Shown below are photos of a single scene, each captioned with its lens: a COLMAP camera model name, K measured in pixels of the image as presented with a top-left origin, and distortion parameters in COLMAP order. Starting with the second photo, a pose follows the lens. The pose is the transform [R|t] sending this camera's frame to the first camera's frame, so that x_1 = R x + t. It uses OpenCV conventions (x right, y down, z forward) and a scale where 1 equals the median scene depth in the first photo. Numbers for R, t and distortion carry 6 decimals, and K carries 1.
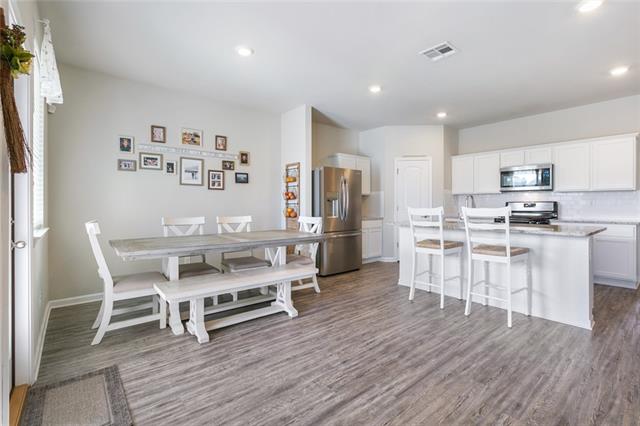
lens RADIAL K [[290.2, 0, 315.1], [0, 290.2, 207.5], [0, 0, 1]] dist [-0.003127, -0.000213]
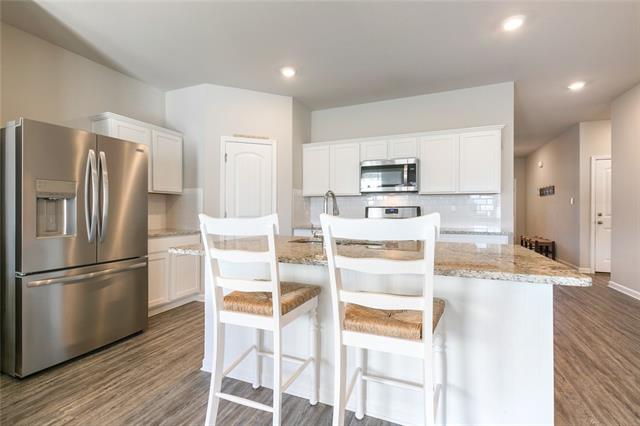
lens RADIAL K [[290.2, 0, 319.3], [0, 290.2, 212.5], [0, 0, 1]] dist [-0.003127, -0.000213]
pose [[0.883034, -0.000590, 0.469308, 0.211088], [0.001807, 0.999996, -0.002144, -0.002419], [-0.469305, 0.002741, 0.883032, 0.429372]]
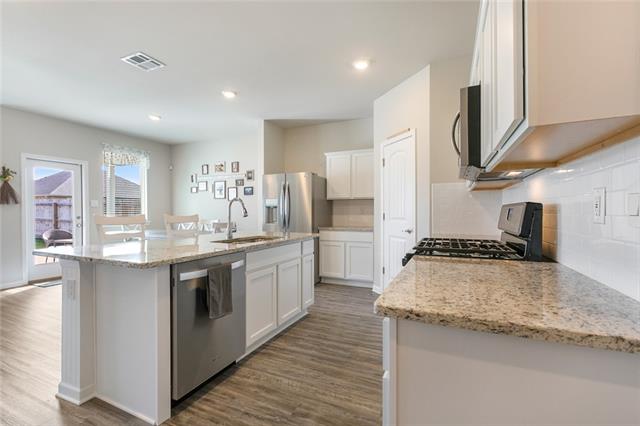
lens RADIAL K [[290.2, 0, 320.5], [0, 290.2, 215.0], [0, 0, 1]] dist [-0.003127, -0.000213]
pose [[0.443721, 0.006441, -0.896142, 1.038429], [-0.012232, 0.999925, 0.001130, 0.000001], [0.896081, 0.010460, 0.443767, 0.713109]]
